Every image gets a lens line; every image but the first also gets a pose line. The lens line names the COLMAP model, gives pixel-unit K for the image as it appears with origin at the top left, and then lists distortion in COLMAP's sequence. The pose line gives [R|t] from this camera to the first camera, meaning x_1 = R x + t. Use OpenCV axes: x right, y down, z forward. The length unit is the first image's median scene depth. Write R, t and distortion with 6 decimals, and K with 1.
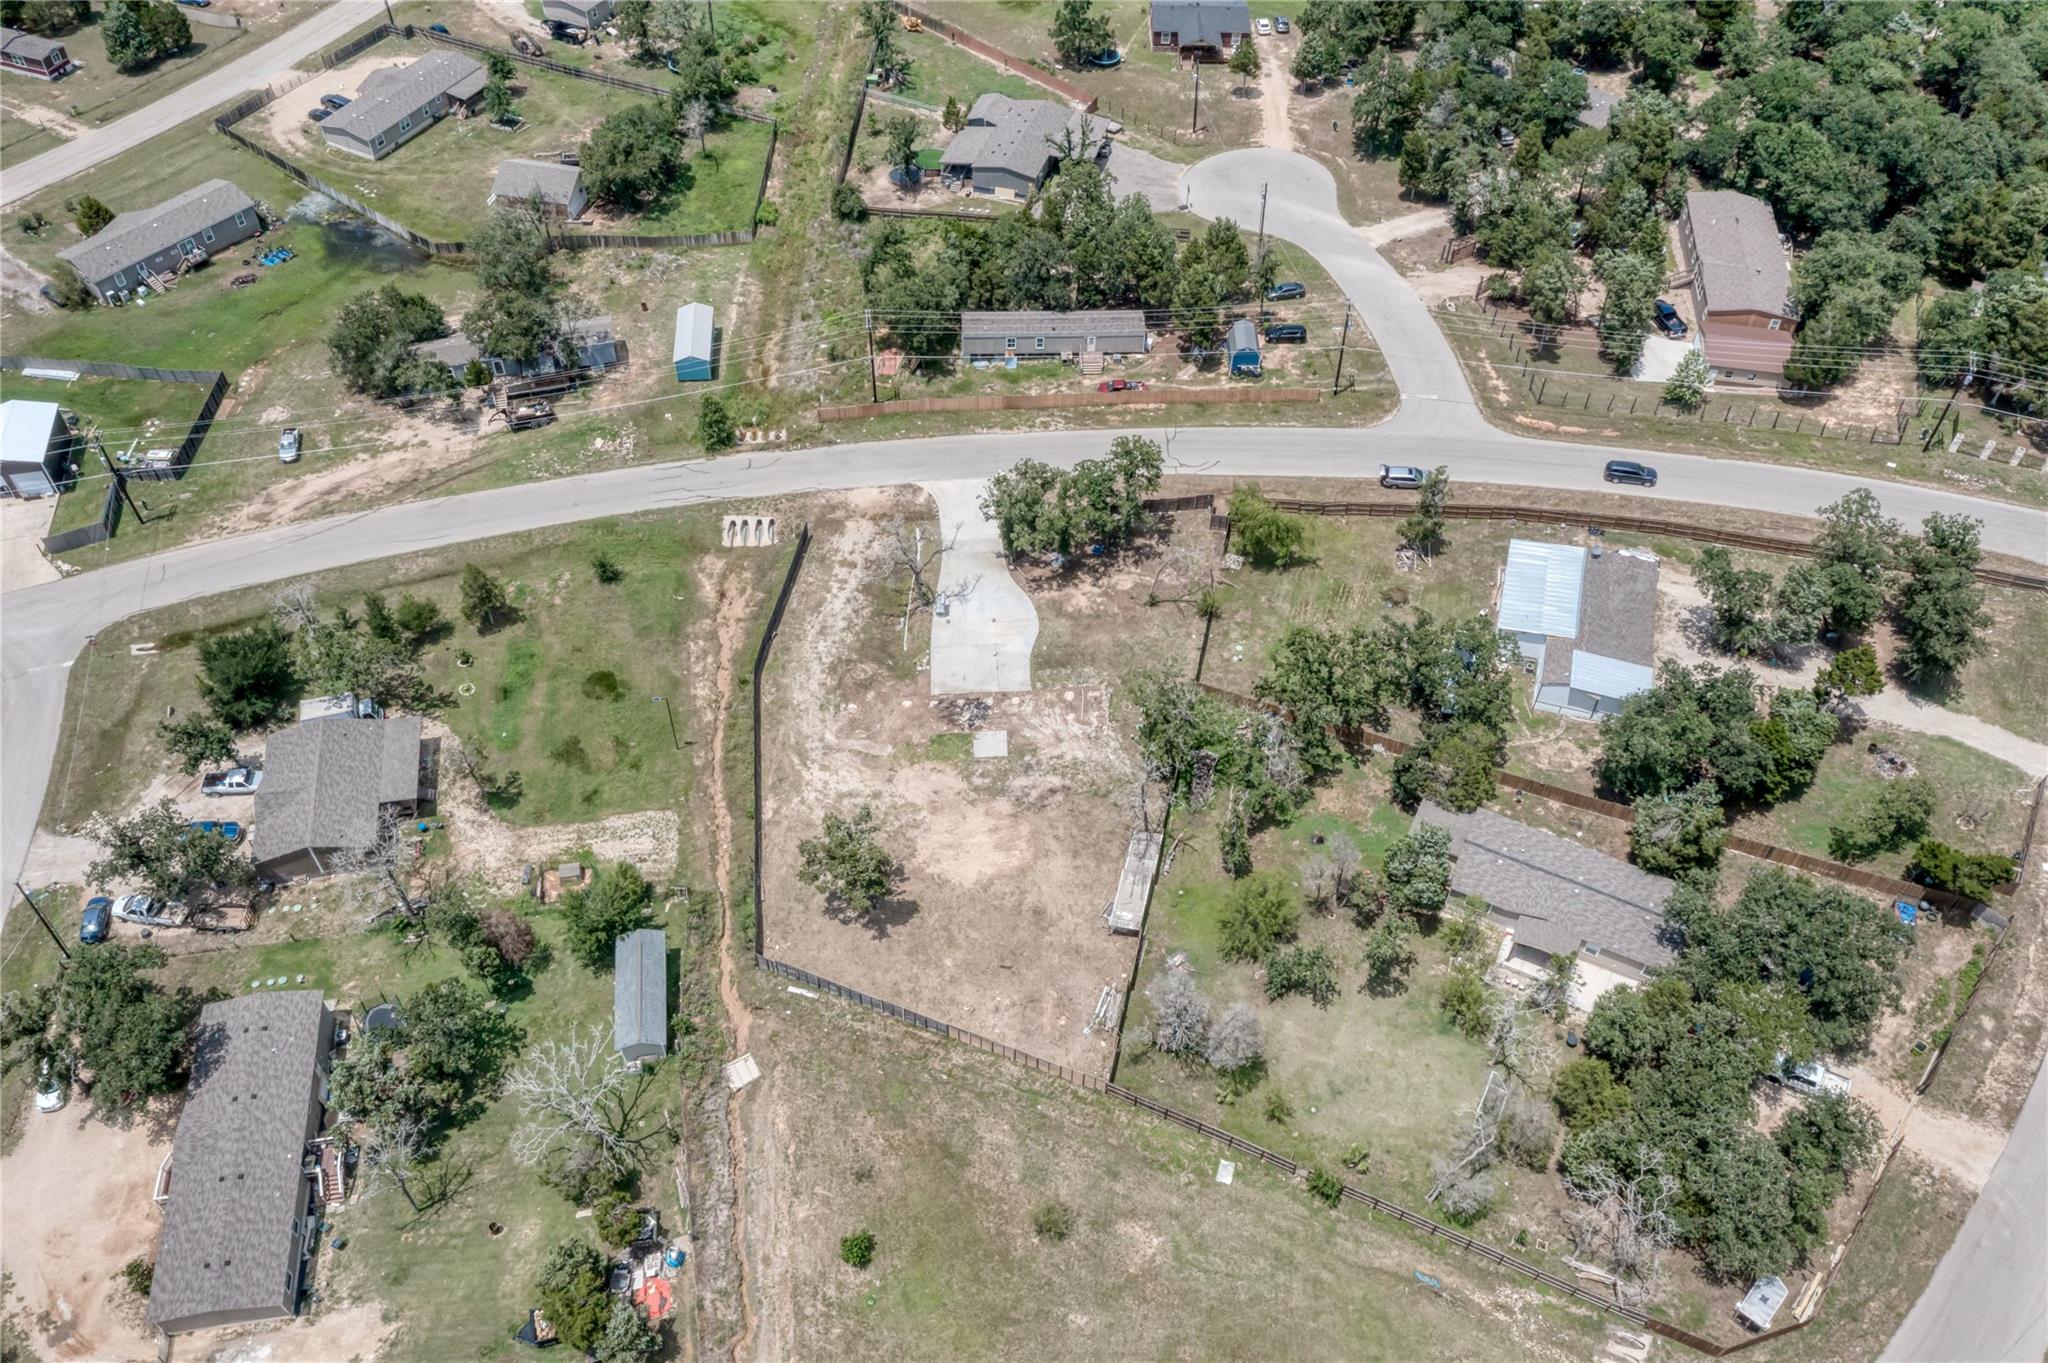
lens RADIAL K [[1611.8, 0, 1023.0], [0, 1611.8, 670.5], [0, 0, 1]] dist [-0.021666, 0.000807]
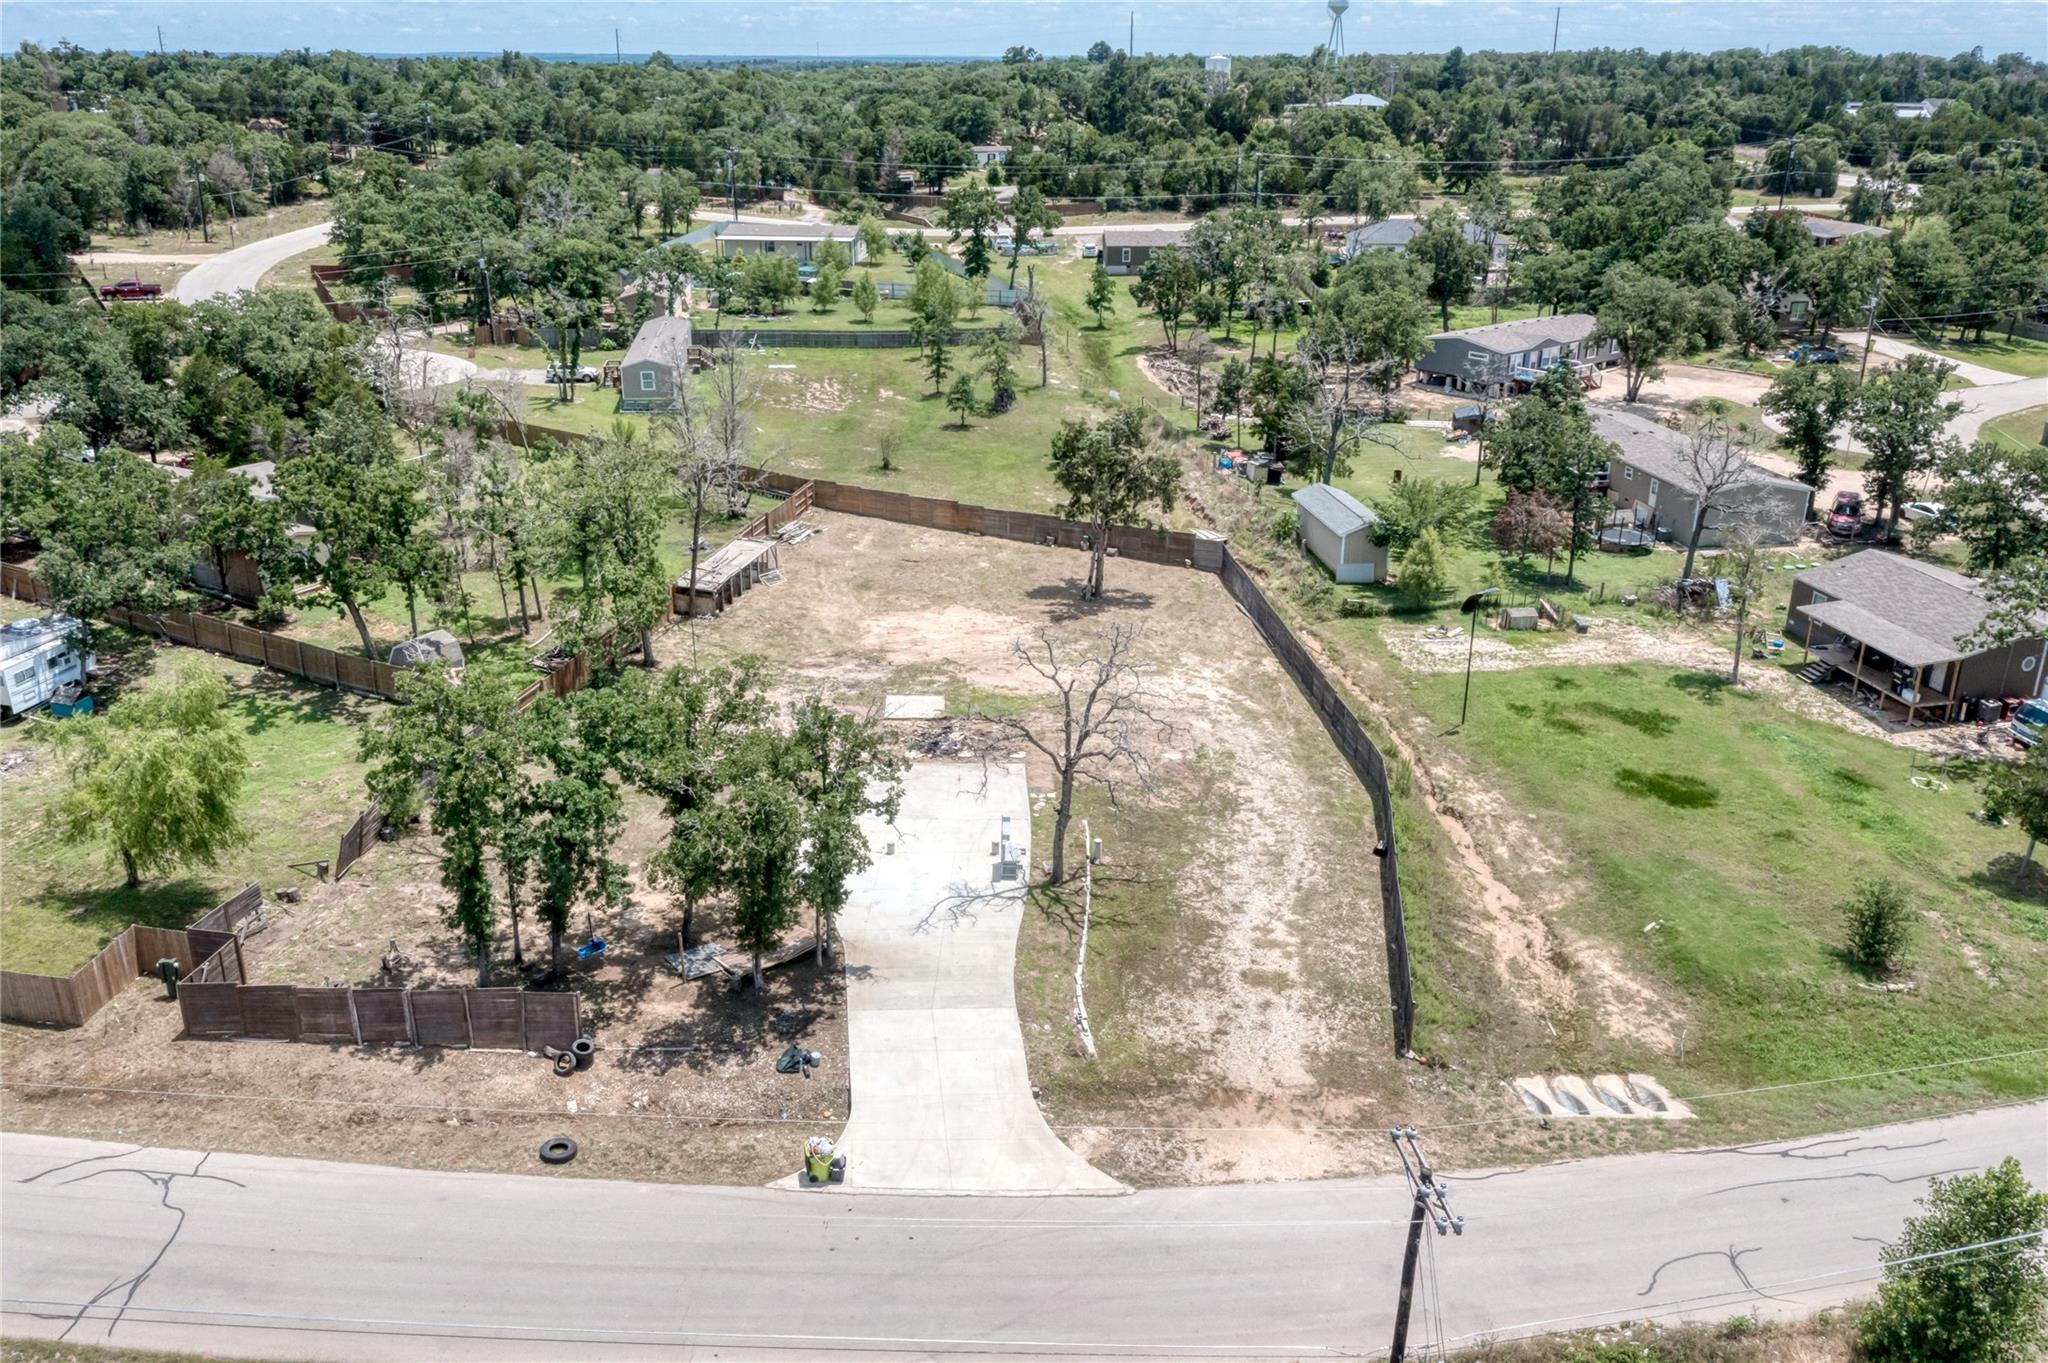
lens RADIAL K [[1611.8, 0, 1020.6], [0, 1611.8, 680.3], [0, 0, 1]] dist [-0.021666, 0.000807]
pose [[-0.999777, -0.019142, -0.008905, -0.050902], [-0.014966, 0.345132, 0.938435, -0.478803], [-0.014890, 0.938359, -0.345341, 1.158170]]
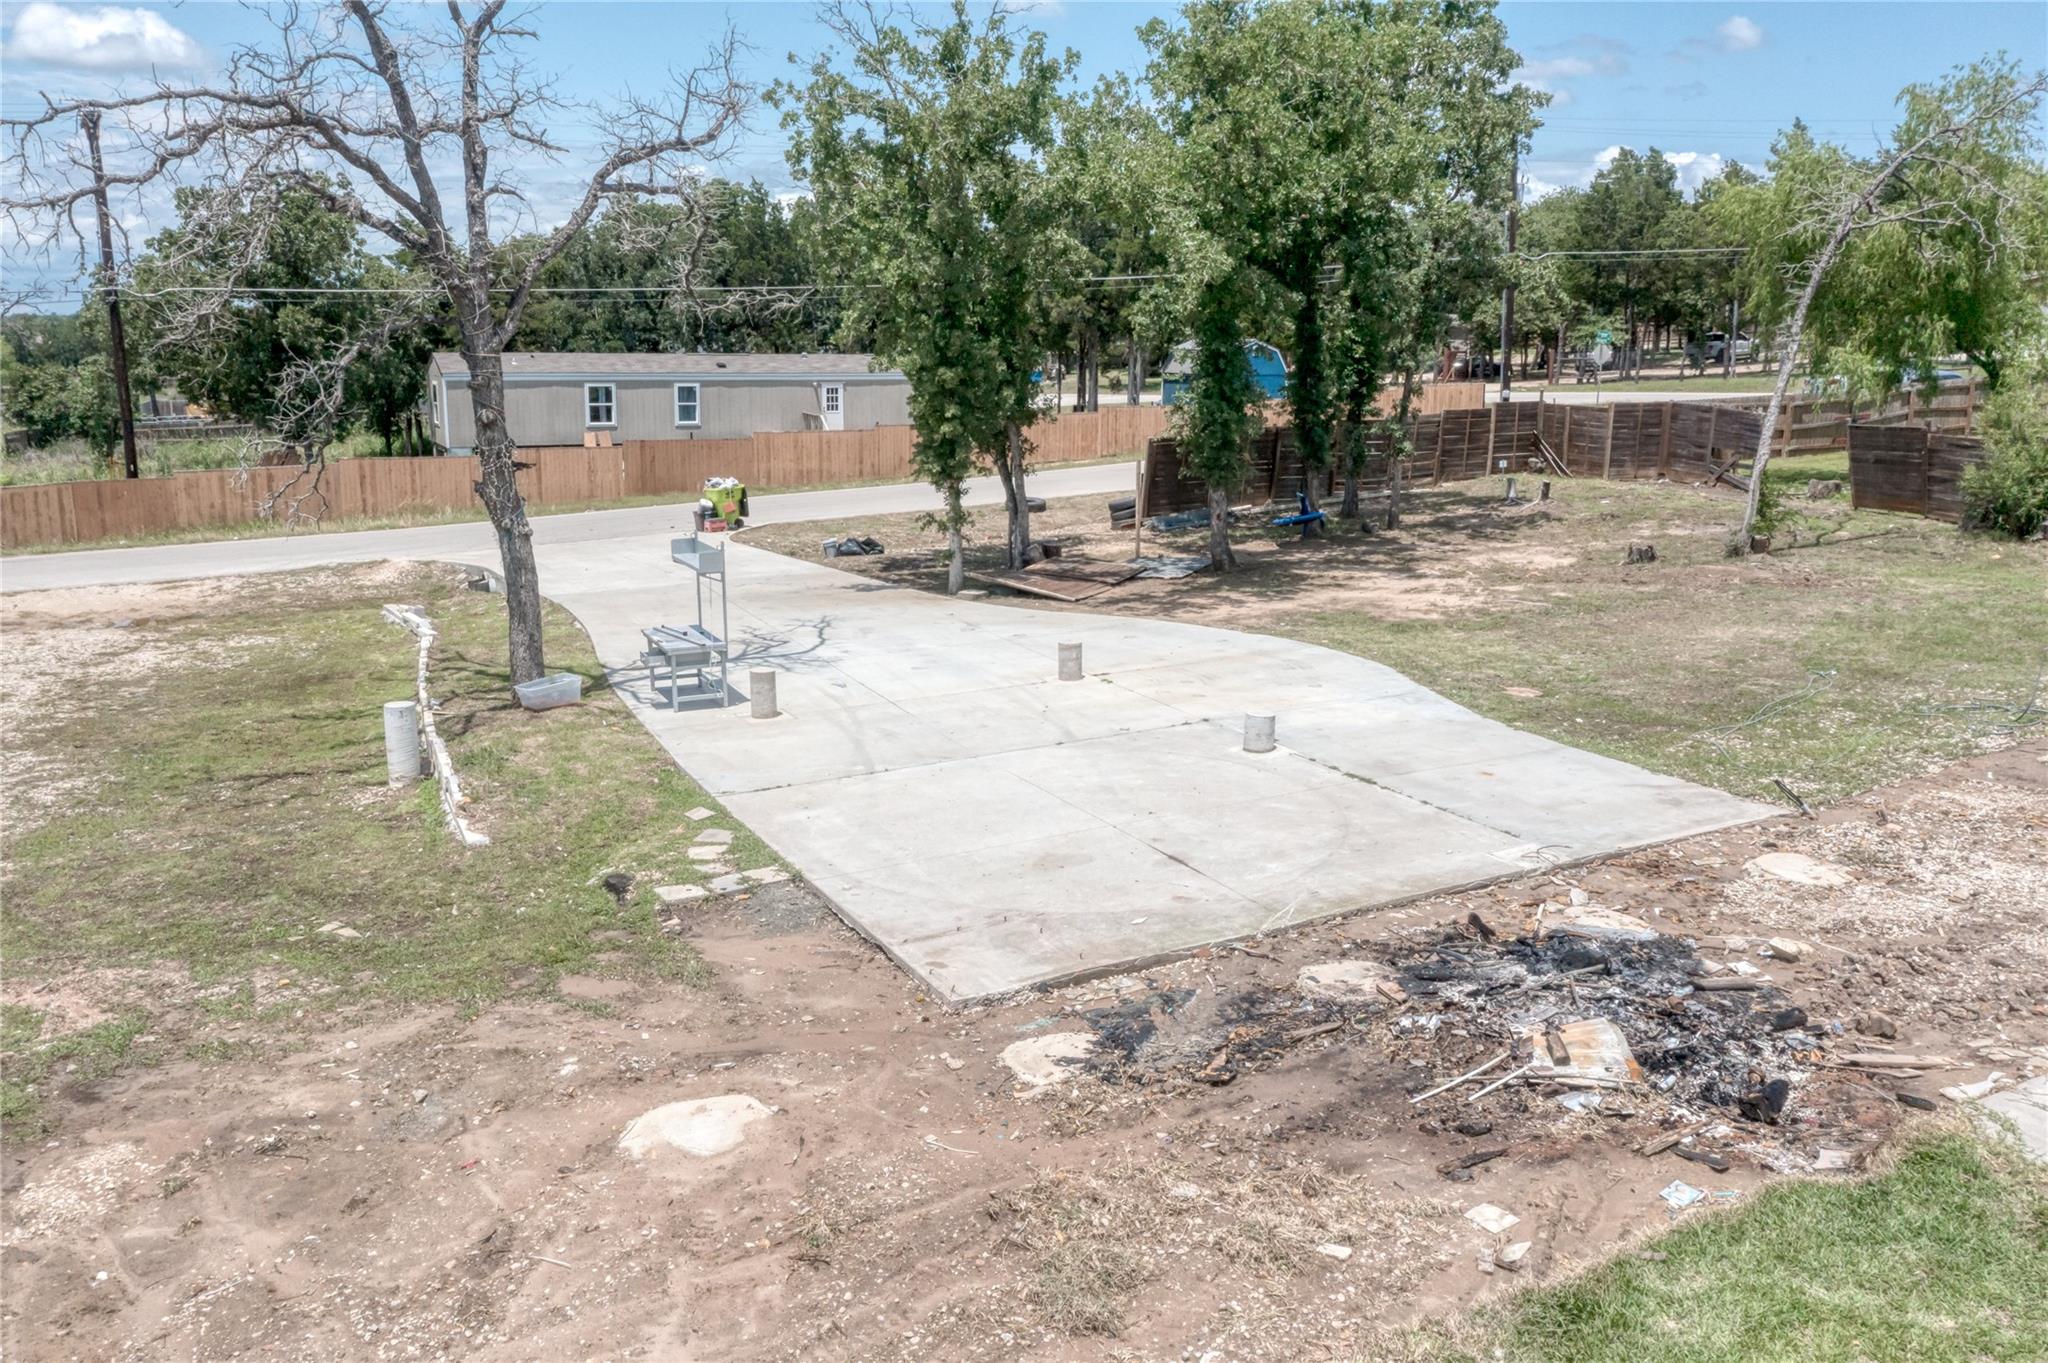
lens RADIAL K [[1611.8, 0, 1027.8], [0, 1611.8, 677.4], [0, 0, 1]] dist [-0.021666, 0.000807]
pose [[0.903964, -0.094612, 0.417010, -0.085479], [0.320994, 0.794442, -0.515583, 0.044286], [-0.282509, 0.599926, 0.748517, 0.935131]]
